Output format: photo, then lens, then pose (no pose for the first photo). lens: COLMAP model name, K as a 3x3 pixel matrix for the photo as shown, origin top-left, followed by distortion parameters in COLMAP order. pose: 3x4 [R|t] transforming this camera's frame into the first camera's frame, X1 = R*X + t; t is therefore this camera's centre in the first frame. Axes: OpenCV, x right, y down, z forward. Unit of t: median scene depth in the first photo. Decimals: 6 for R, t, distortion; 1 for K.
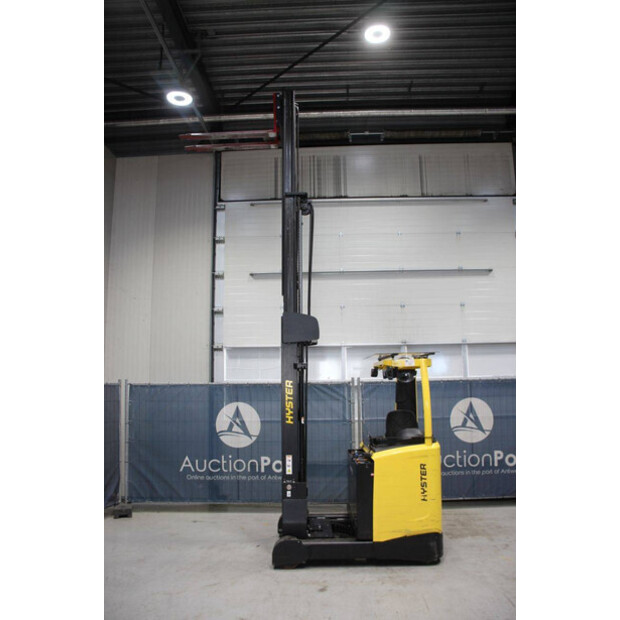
lens RADIAL K [[515.2, 0, 309.5], [0, 515.2, 309.4], [0, 0, 1]] dist [-0.149441, 0.115947]
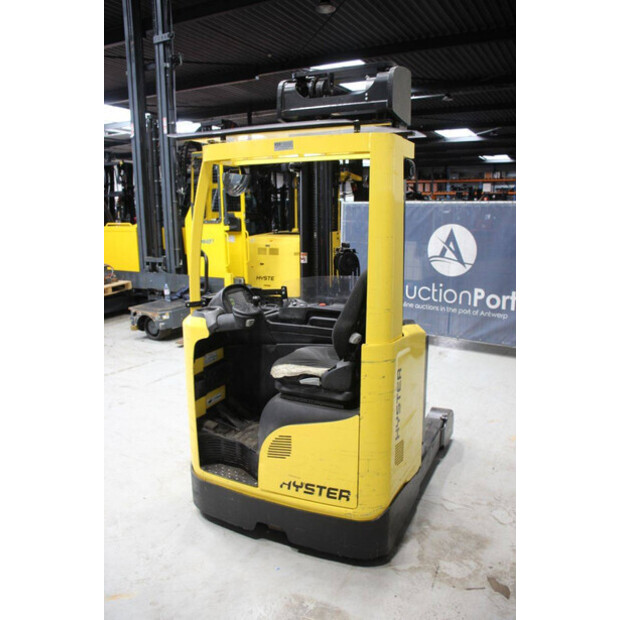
lens RADIAL K [[515.2, 0, 306.3], [0, 515.2, 310.5], [0, 0, 1]] dist [-0.149441, 0.115947]
pose [[-0.450875, 0.185860, -0.873022, 0.473752], [0.143322, 0.980465, 0.134715, 0.148490], [0.881006, -0.064384, -0.468704, 0.979862]]
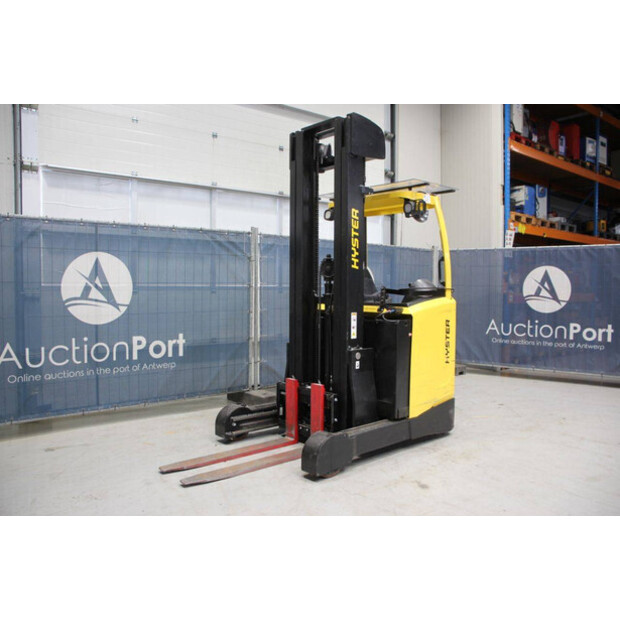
lens RADIAL K [[515.2, 0, 311.3], [0, 515.2, 312.1], [0, 0, 1]] dist [-0.149441, 0.115947]
pose [[0.748674, -0.016920, 0.662723, -0.356476], [-0.109640, 0.982748, 0.148950, 0.136523], [-0.653809, -0.184176, 0.733902, 0.377376]]
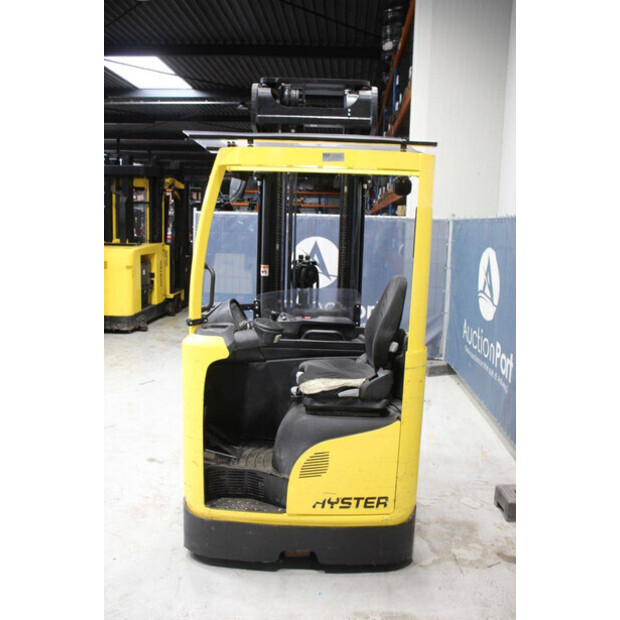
lens RADIAL K [[552.5, 0, 305.6], [0, 552.5, 310.1], [0, 0, 1]] dist [-0.137437, 0.129338]
pose [[-0.032601, 0.165658, -0.985644, 0.534617], [0.118509, 0.979852, 0.160765, 0.125054], [0.992418, -0.111567, -0.051576, 0.817399]]
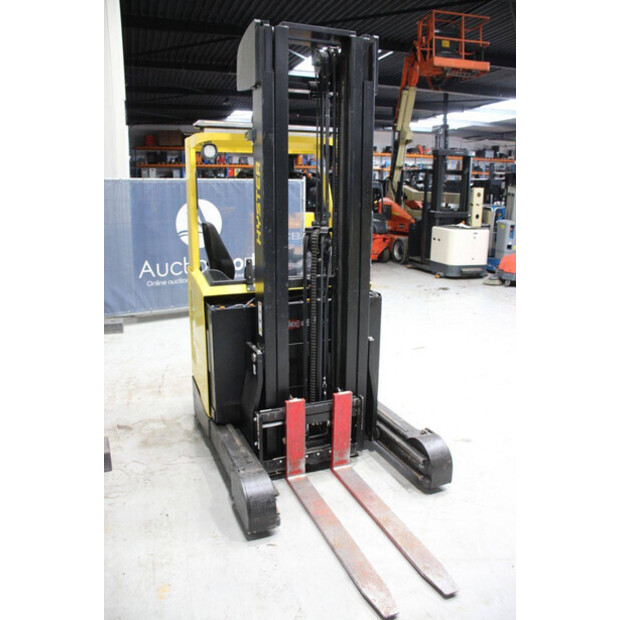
lens RADIAL K [[515.2, 0, 309.9], [0, 515.2, 314.4], [0, 0, 1]] dist [-0.149441, 0.115947]
pose [[-0.367767, -0.213584, 0.905058, -0.353037], [-0.135829, 0.975166, 0.174935, 0.157958], [-0.919944, -0.058598, -0.387645, 0.959592]]
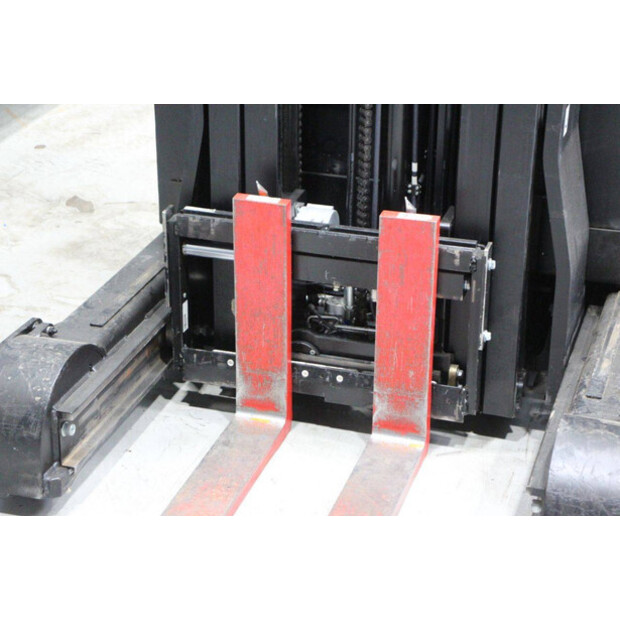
lens RADIAL K [[1473.5, 0, 308.6], [0, 1473.5, 309.2], [0, 0, 1]] dist [0.459933, 0.000000]
pose [[0.307196, -0.386809, 0.869488, -0.357441], [-0.147234, 0.883347, 0.444994, 0.140422], [-0.940188, -0.264718, 0.214410, 0.695832]]
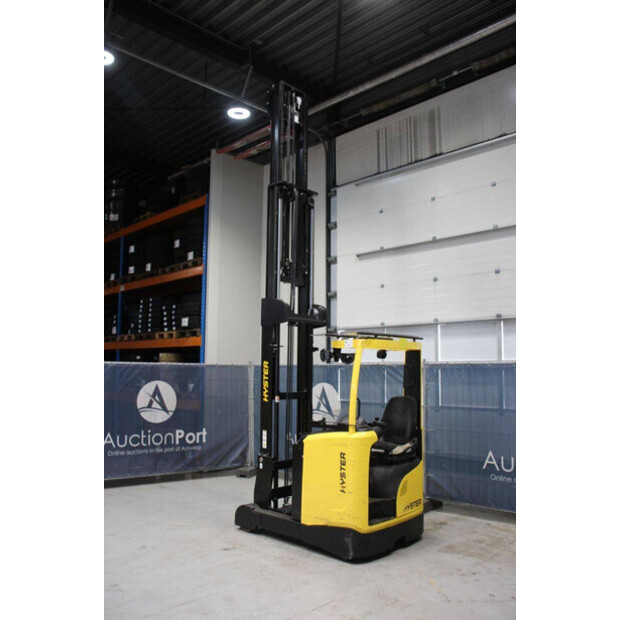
lens RADIAL K [[552.5, 0, 305.5], [0, 552.5, 309.5], [0, 0, 1]] dist [-0.137437, 0.129338]
pose [[0.722241, -0.059040, -0.689117, 0.624756], [0.087045, 0.996187, 0.005881, 0.023804], [0.686142, -0.064232, 0.724627, 0.174007]]
